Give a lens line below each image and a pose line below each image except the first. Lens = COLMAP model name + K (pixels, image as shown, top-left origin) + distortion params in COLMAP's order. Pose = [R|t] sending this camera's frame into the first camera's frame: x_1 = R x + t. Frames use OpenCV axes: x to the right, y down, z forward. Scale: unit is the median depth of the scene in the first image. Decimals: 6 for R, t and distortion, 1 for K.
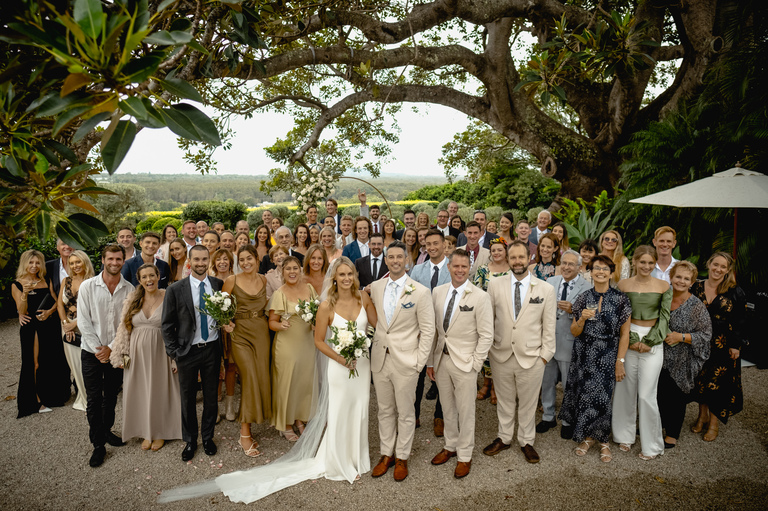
lens RADIAL K [[609.2, 0, 383.7], [0, 609.2, 258.3], [0, 0, 1]] dist [0.004252, 0.000178]
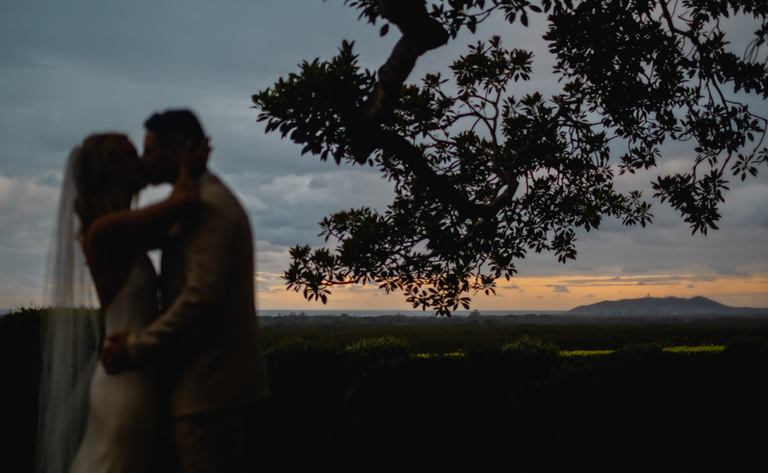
lens RADIAL K [[1217.7, 0, 385.6], [0, 1217.7, 239.0], [0, 0, 1]] dist [0.014101, 0.000000]
pose [[0.962561, -0.032658, -0.269092, -0.003511], [-0.025124, 0.977694, -0.208525, -0.011499], [0.269899, 0.207478, 0.940270, 0.476969]]
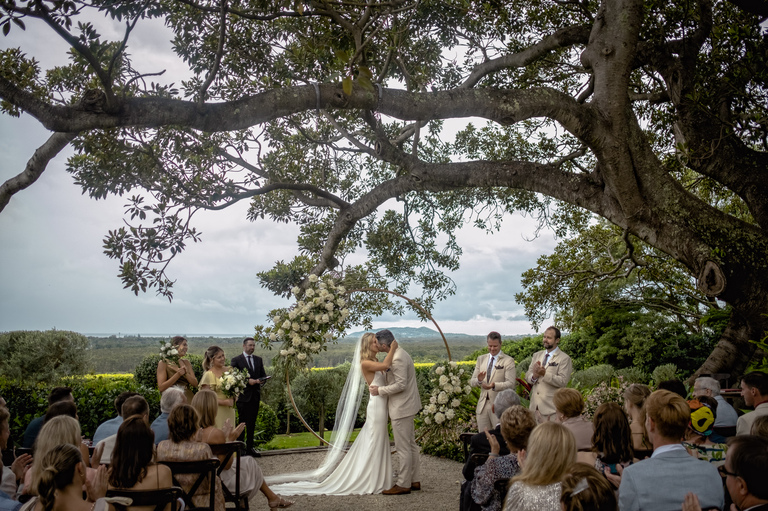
lens RADIAL K [[767.3, 0, 390.5], [0, 767.3, 251.6], [0, 0, 1]] dist [-0.027711, 0.000000]
pose [[0.997993, -0.018434, -0.060587, 0.001553], [0.002646, 0.967997, -0.250947, 0.007871], [0.063274, 0.250283, 0.966103, 0.164652]]
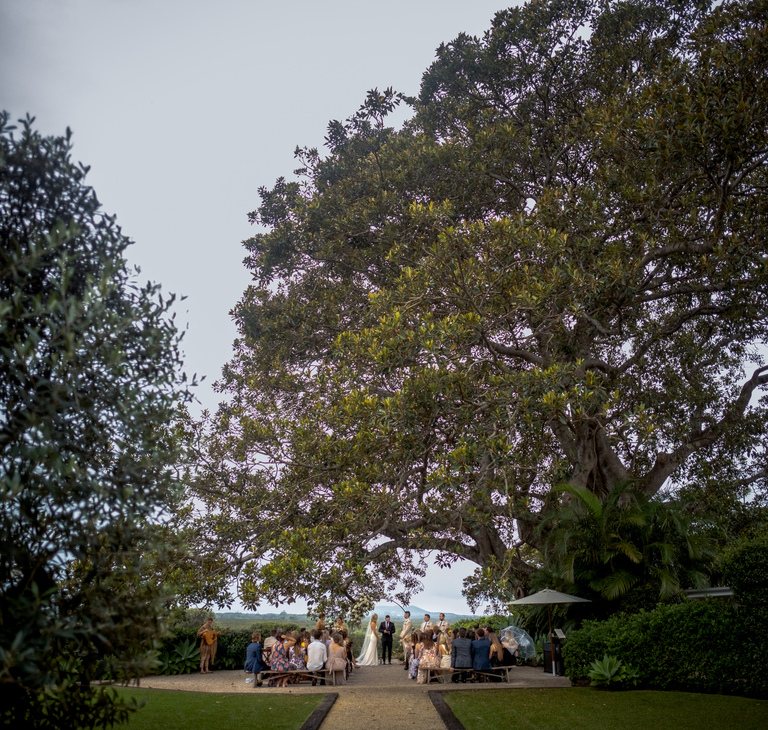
lens RADIAL K [[900.8, 0, 383.0], [0, 900.8, 365.4], [0, 0, 1]] dist [-0.116832, 0.000000]
pose [[0.998483, -0.005437, -0.054798, 0.042313], [-0.017155, 0.914880, -0.403362, 0.145136], [0.052327, 0.403690, 0.913398, -0.796097]]
